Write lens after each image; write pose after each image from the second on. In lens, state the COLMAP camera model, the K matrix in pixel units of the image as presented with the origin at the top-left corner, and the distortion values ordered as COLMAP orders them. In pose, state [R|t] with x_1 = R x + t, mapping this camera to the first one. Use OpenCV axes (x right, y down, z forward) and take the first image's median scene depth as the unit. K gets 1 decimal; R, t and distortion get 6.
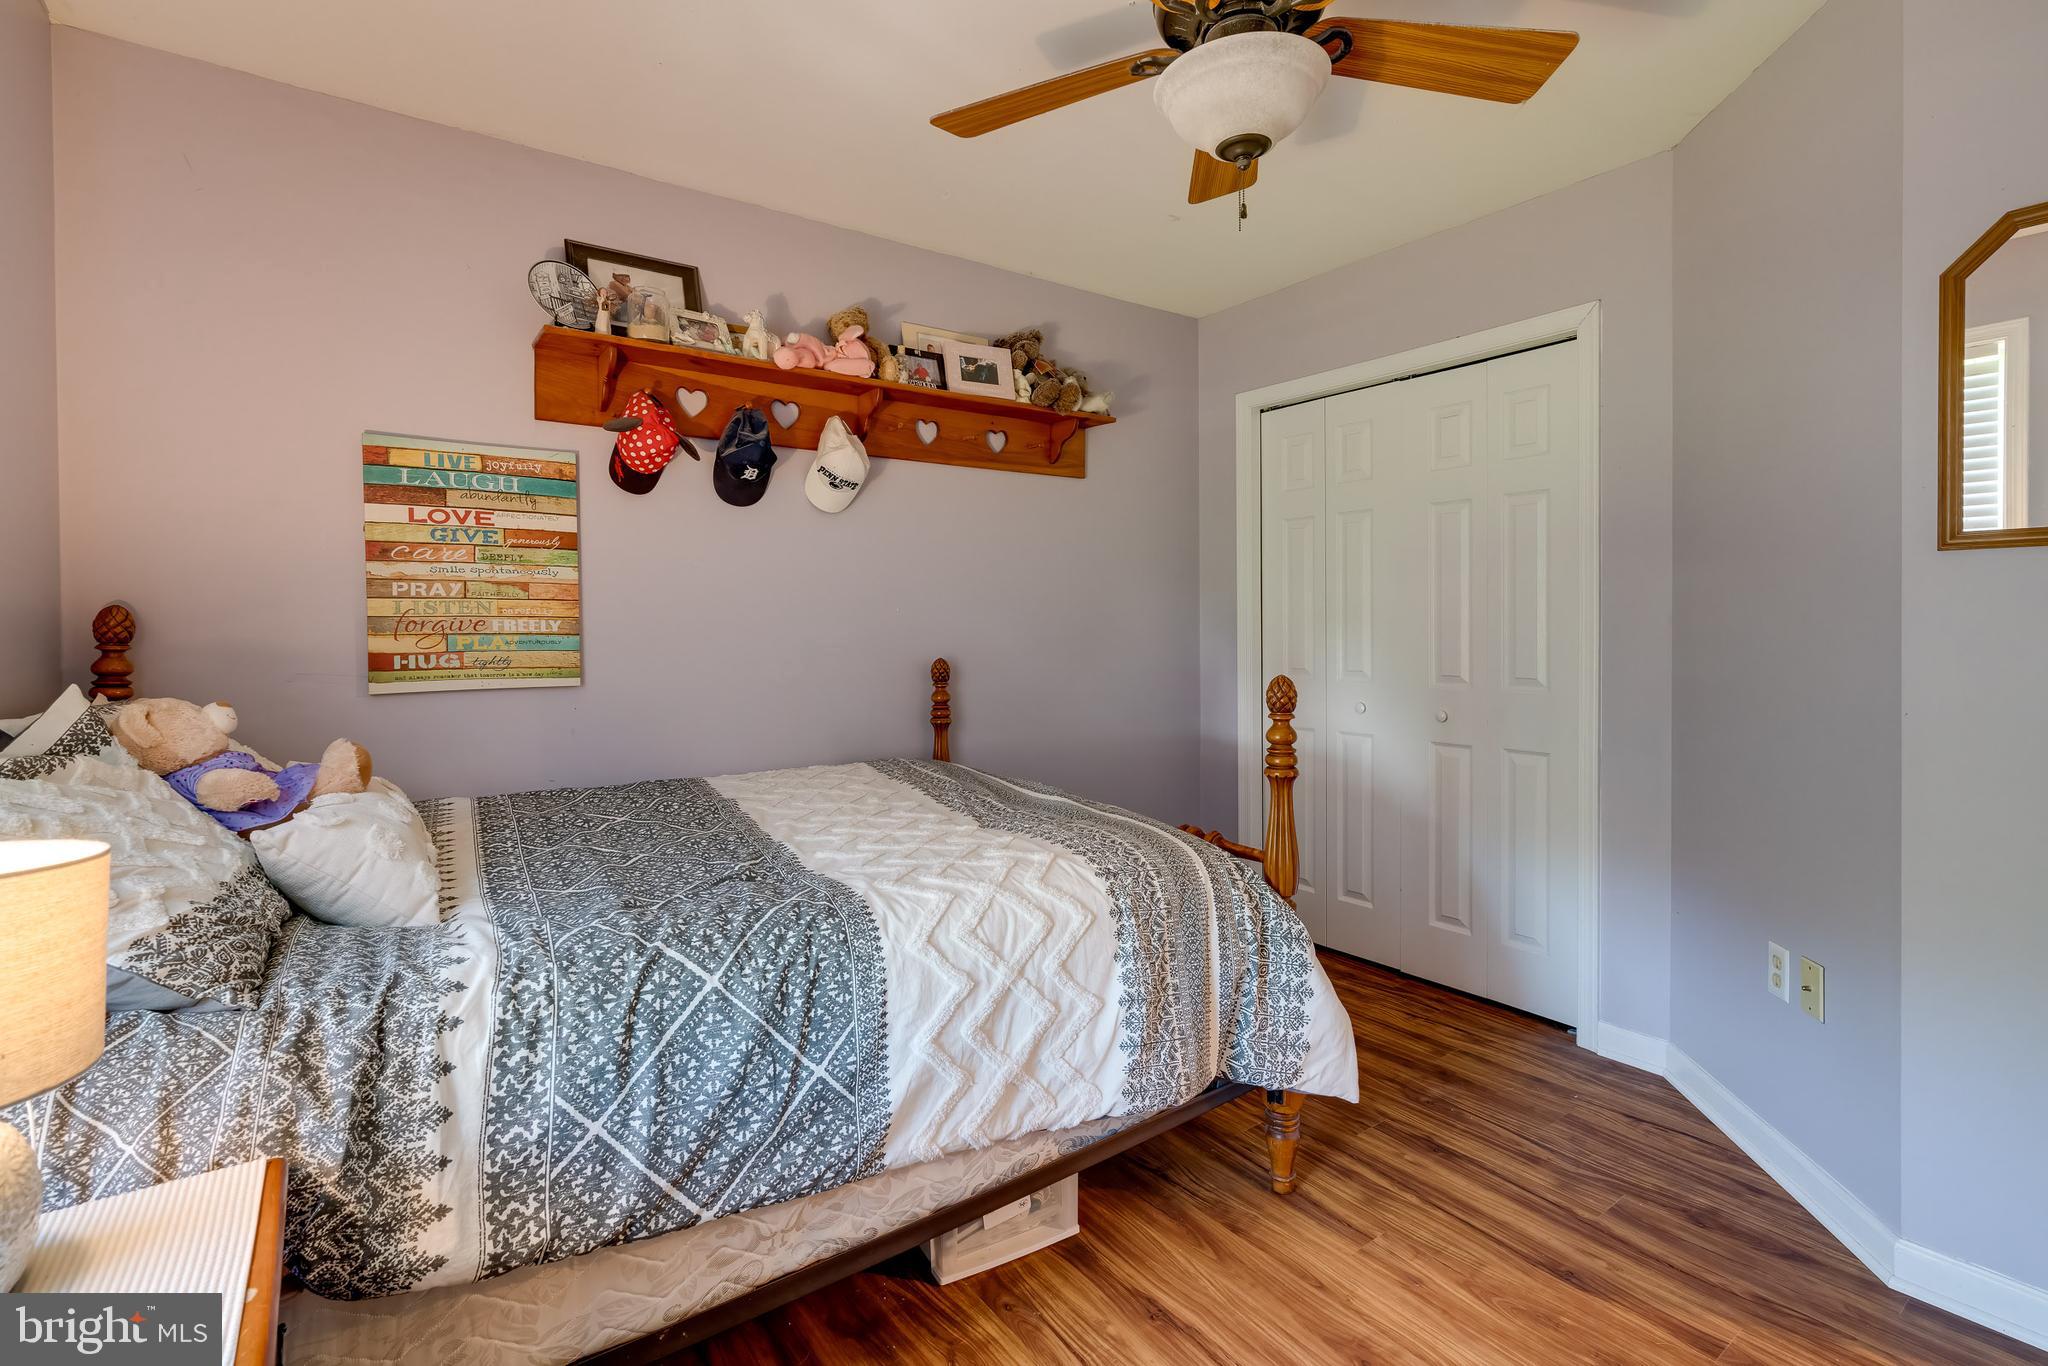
lens RADIAL K [[943.6, 0, 1053.1], [0, 943.6, 633.4], [0, 0, 1]] dist [-0.013998, 0.006746]
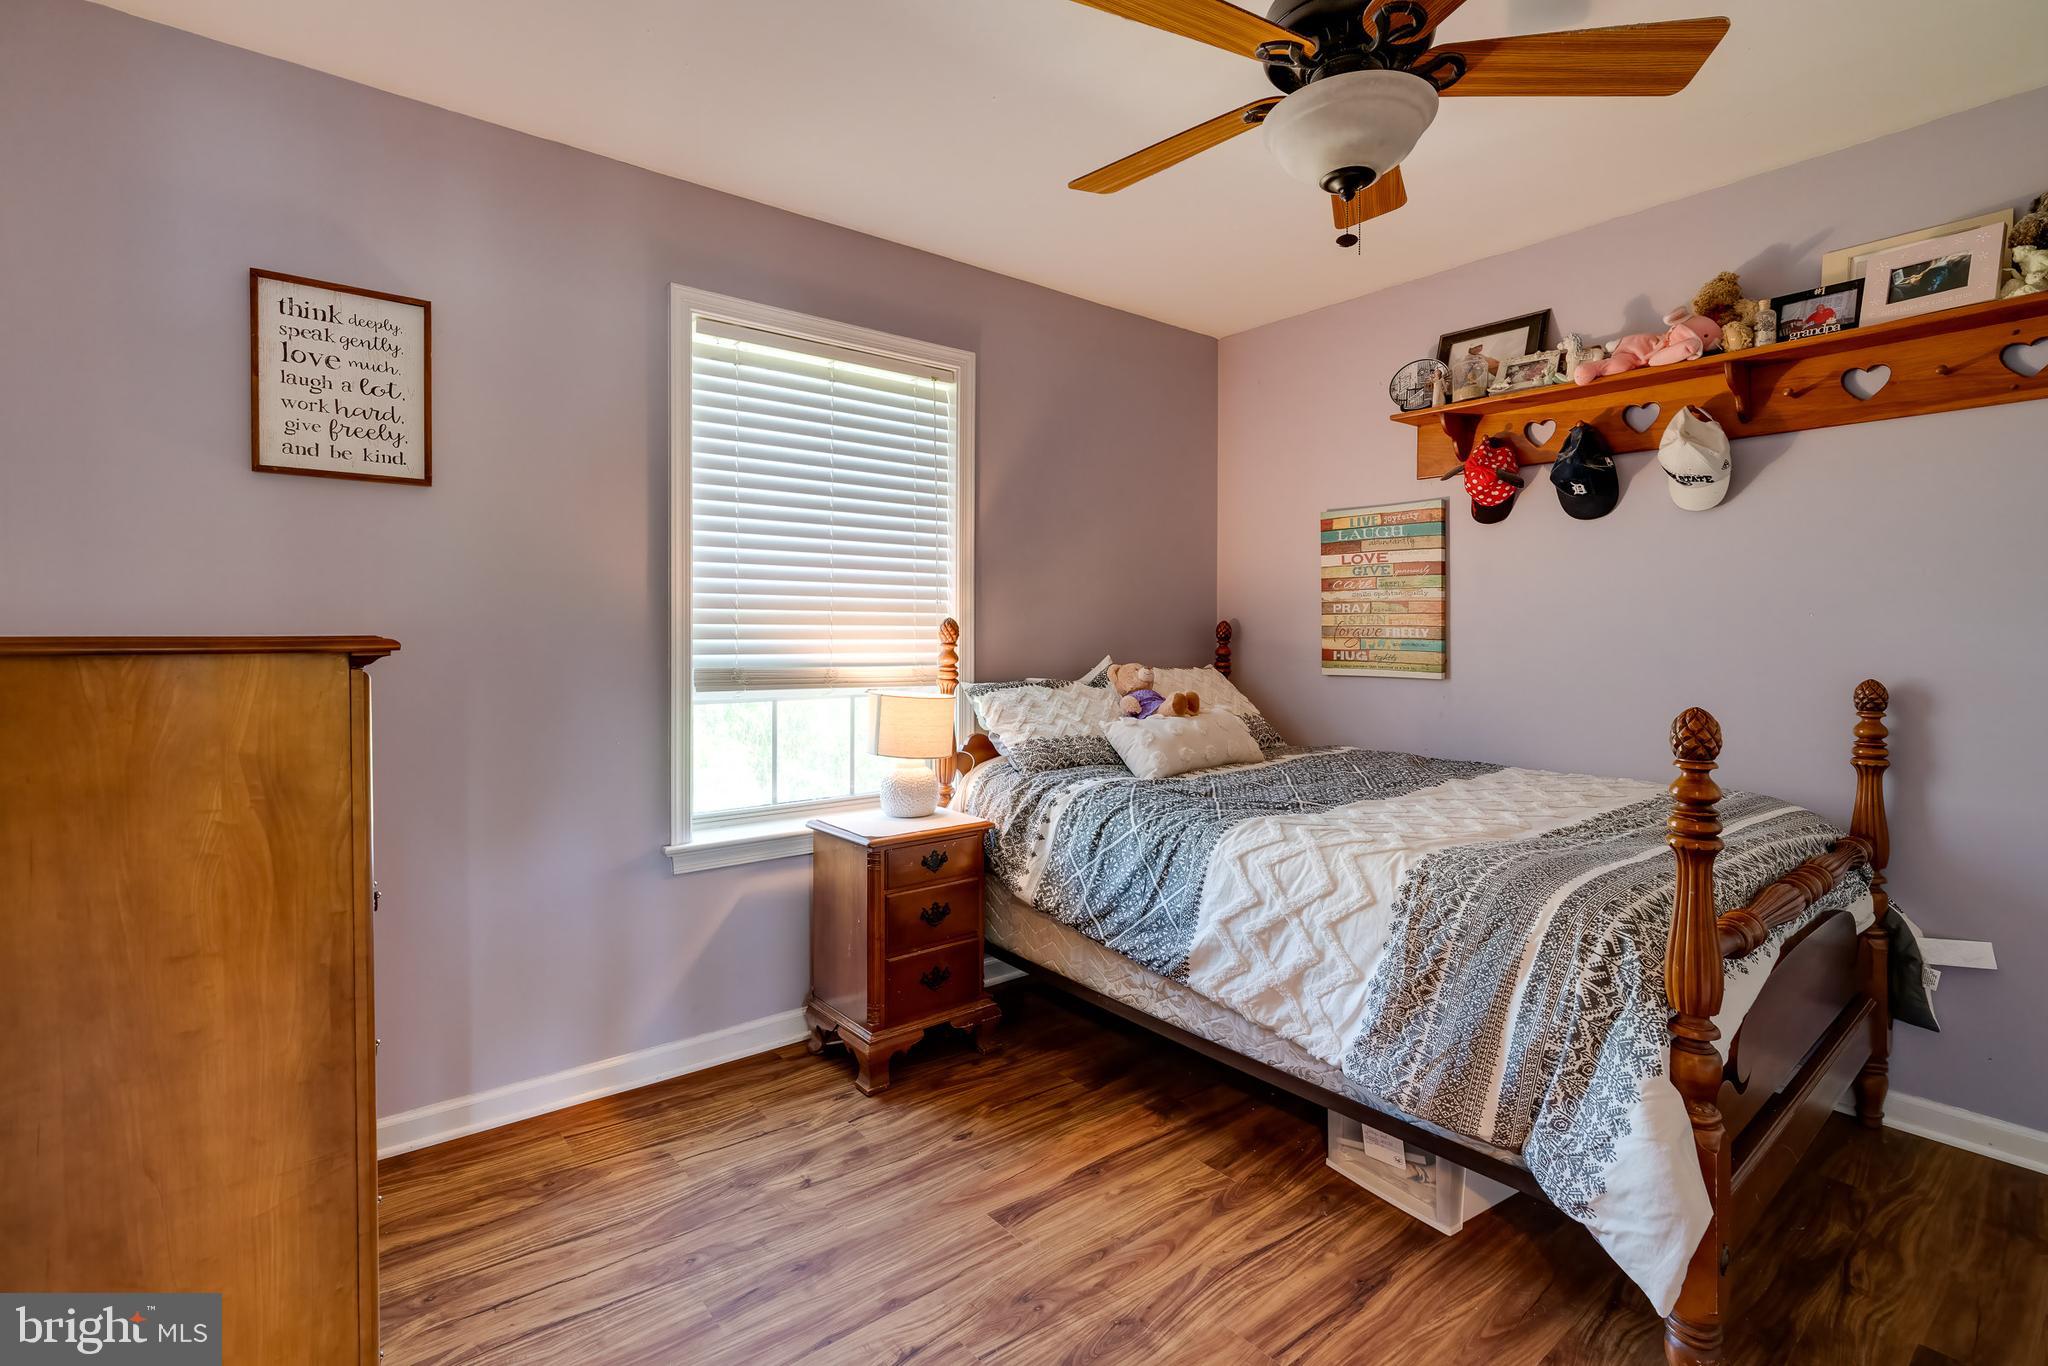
lens RADIAL K [[943.6, 0, 1027.4], [0, 943.6, 636.9], [0, 0, 1]] dist [-0.013998, 0.006746]
pose [[0.049892, 0.009883, -0.998706, 0.841613], [-0.014292, 0.999856, 0.009180, -0.007164], [0.998652, 0.013816, 0.050026, 0.409618]]
